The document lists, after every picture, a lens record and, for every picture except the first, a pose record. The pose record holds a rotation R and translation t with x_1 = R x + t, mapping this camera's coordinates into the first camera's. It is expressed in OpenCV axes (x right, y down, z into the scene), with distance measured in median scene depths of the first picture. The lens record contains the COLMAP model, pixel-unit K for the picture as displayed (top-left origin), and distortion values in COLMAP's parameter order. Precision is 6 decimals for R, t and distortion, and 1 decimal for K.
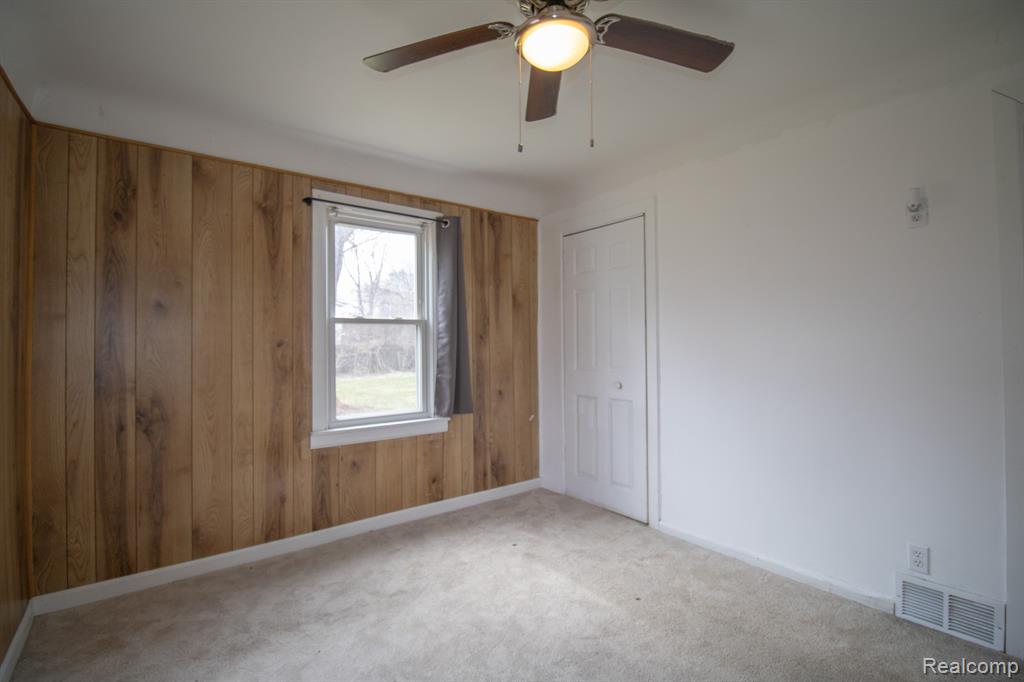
lens RADIAL K [[478.1, 0, 520.1], [0, 478.1, 338.4], [0, 0, 1]] dist [-0.008939, -0.006960]
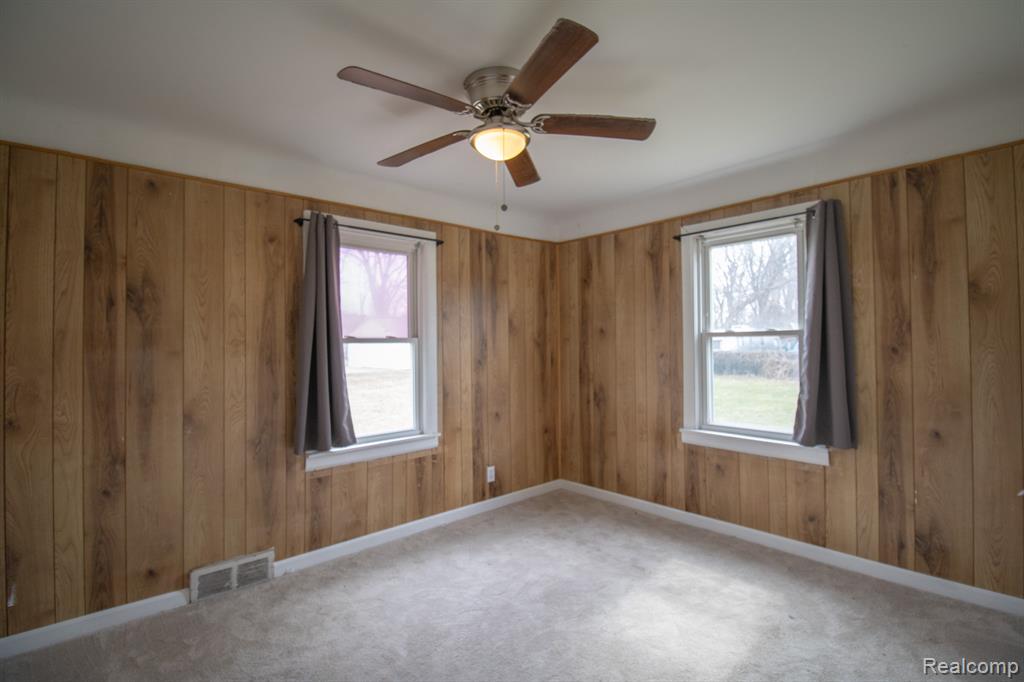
lens RADIAL K [[478.1, 0, 516.2], [0, 478.1, 338.9], [0, 0, 1]] dist [-0.008939, -0.006960]
pose [[0.067672, -0.006225, -0.997688, 0.731704], [0.014340, 0.999883, -0.005266, -0.029715], [0.997605, -0.013951, 0.067754, 0.491091]]
